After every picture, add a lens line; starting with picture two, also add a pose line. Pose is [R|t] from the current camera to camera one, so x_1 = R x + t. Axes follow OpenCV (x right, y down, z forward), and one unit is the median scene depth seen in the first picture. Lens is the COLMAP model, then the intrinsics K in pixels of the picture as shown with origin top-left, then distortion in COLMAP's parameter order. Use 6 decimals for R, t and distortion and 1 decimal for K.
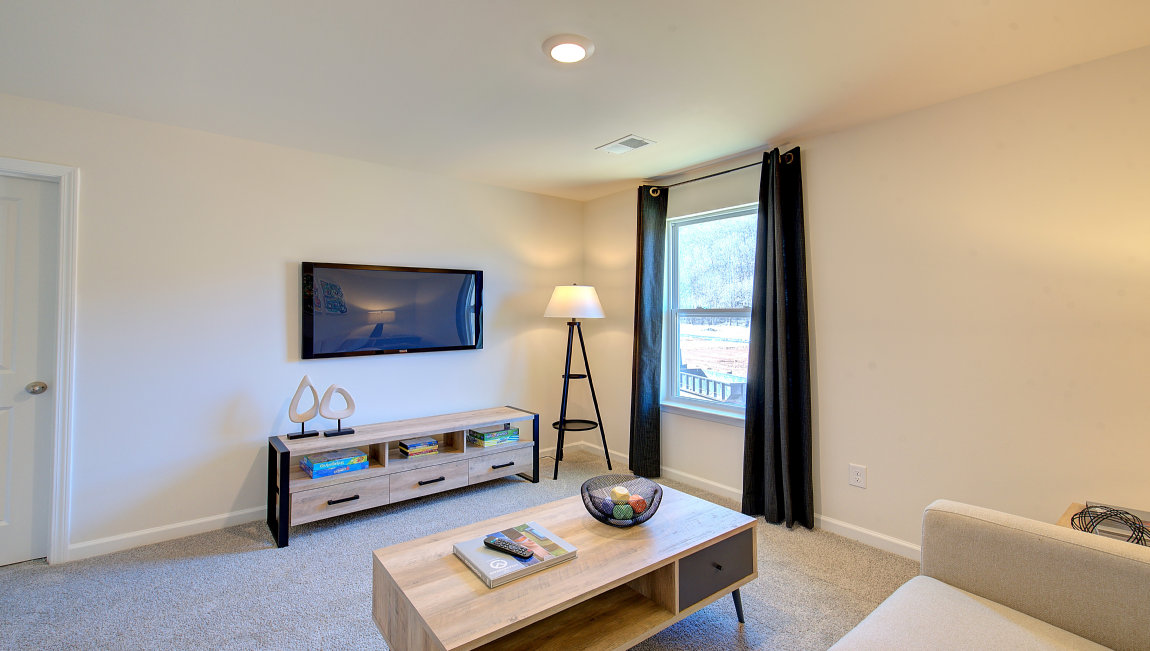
lens RADIAL K [[496.8, 0, 568.5], [0, 496.8, 317.0], [0, 0, 1]] dist [-0.000225, 0.000069]
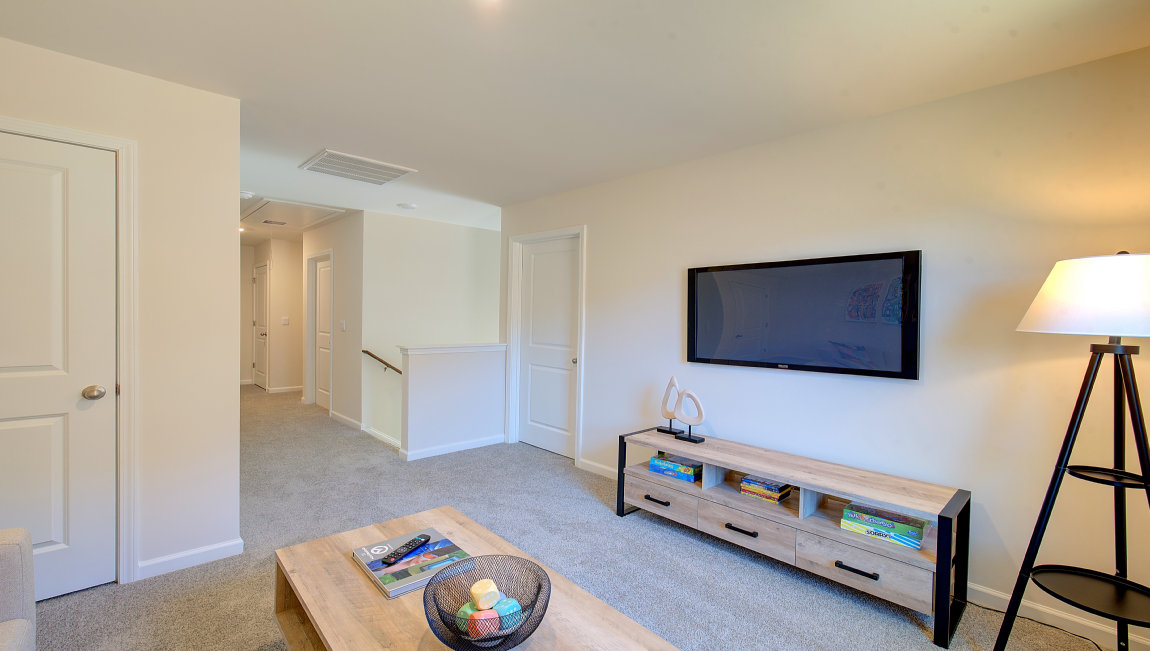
lens RADIAL K [[485.9, 0, 575.0], [0, 485.9, 325.5], [0, 0, 1]] dist [-0.009952, 0.000021]
pose [[0.109457, 0.020796, -0.993774, 0.463612], [-0.027126, 0.999471, 0.017927, -0.002312], [0.993621, 0.024995, 0.109964, 0.655597]]
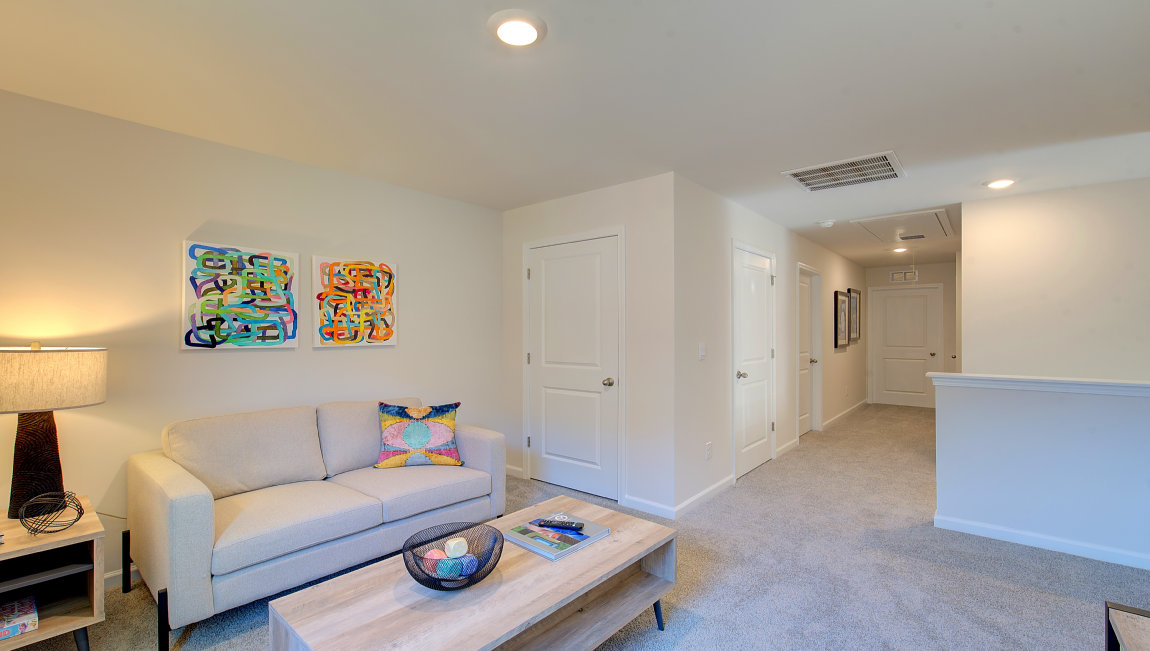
lens RADIAL K [[494.0, 0, 577.6], [0, 494.0, 325.9], [0, 0, 1]] dist [0.001687, 0.000512]
pose [[-0.975923, -0.000312, -0.218116, 0.054250], [-0.000720, 0.999998, 0.001790, -0.010956], [0.218115, 0.001904, -0.975921, 1.176214]]
